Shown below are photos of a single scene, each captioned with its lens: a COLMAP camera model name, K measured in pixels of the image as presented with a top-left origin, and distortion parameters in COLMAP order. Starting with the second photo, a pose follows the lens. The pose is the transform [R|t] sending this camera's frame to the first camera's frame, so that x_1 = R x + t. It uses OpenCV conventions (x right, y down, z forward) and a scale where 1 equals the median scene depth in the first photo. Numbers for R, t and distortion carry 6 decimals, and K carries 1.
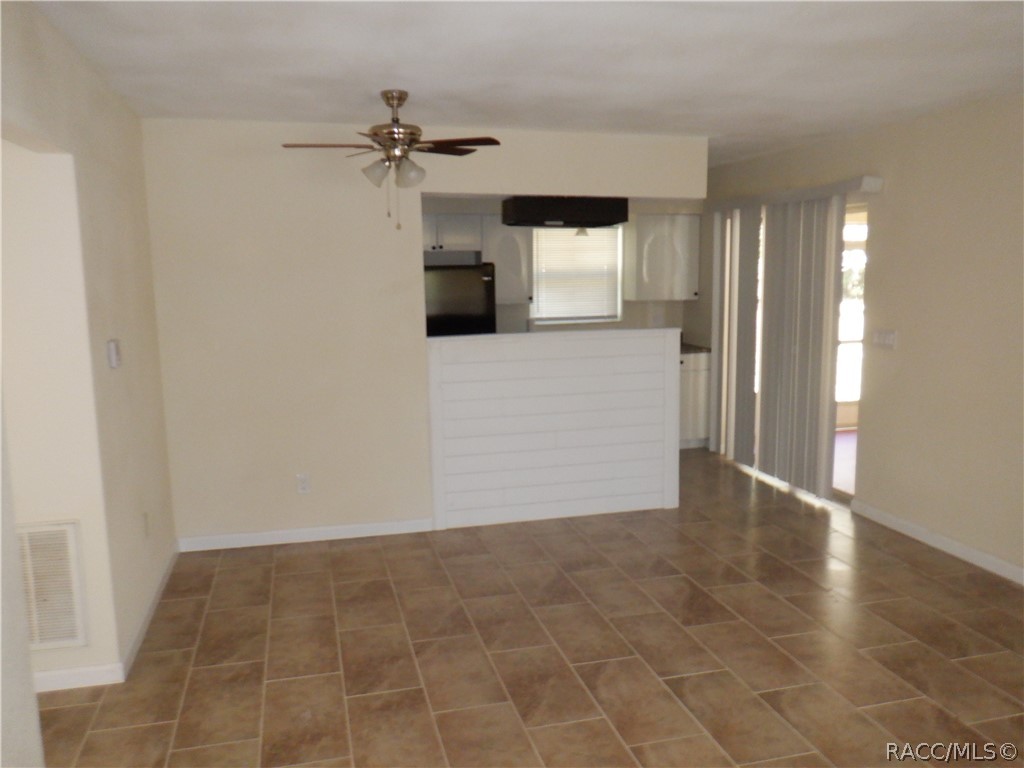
lens RADIAL K [[822.0, 0, 513.0], [0, 822.0, 388.0], [0, 0, 1]] dist [-0.041587, -0.012035]
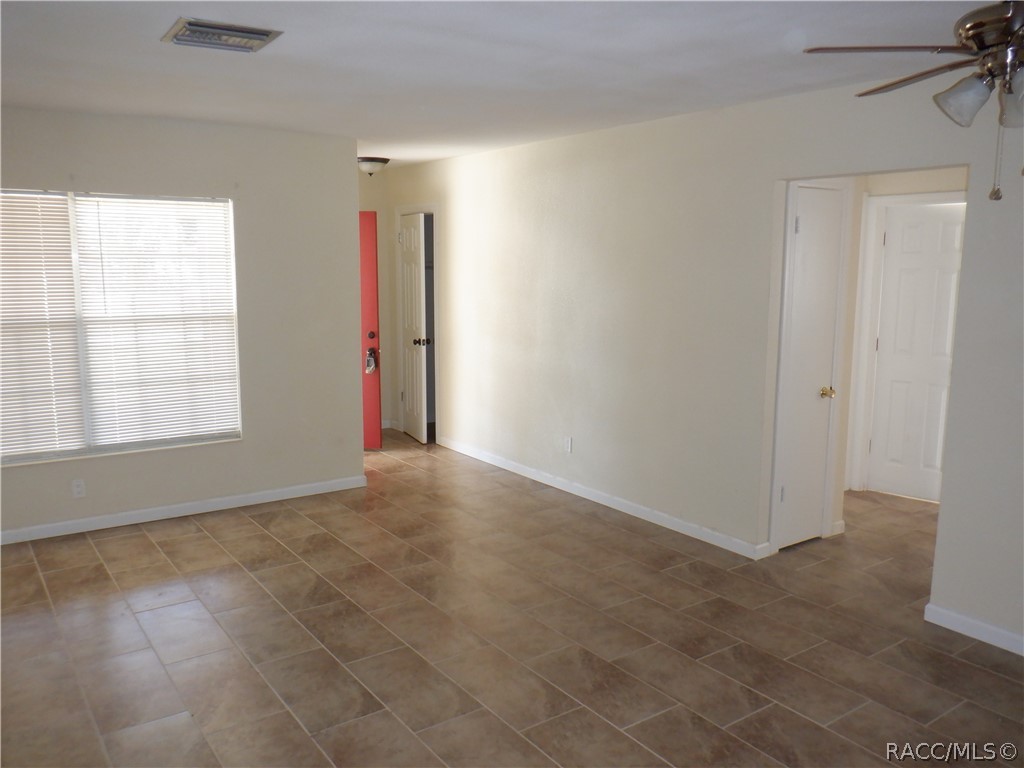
lens RADIAL K [[822.0, 0, 511.7], [0, 822.0, 381.9], [0, 0, 1]] dist [-0.041587, -0.012035]
pose [[-0.934695, 0.065951, -0.349277, 0.456836], [-0.041373, 0.955770, 0.291189, -0.276005], [0.353033, 0.286624, -0.890626, 1.748517]]
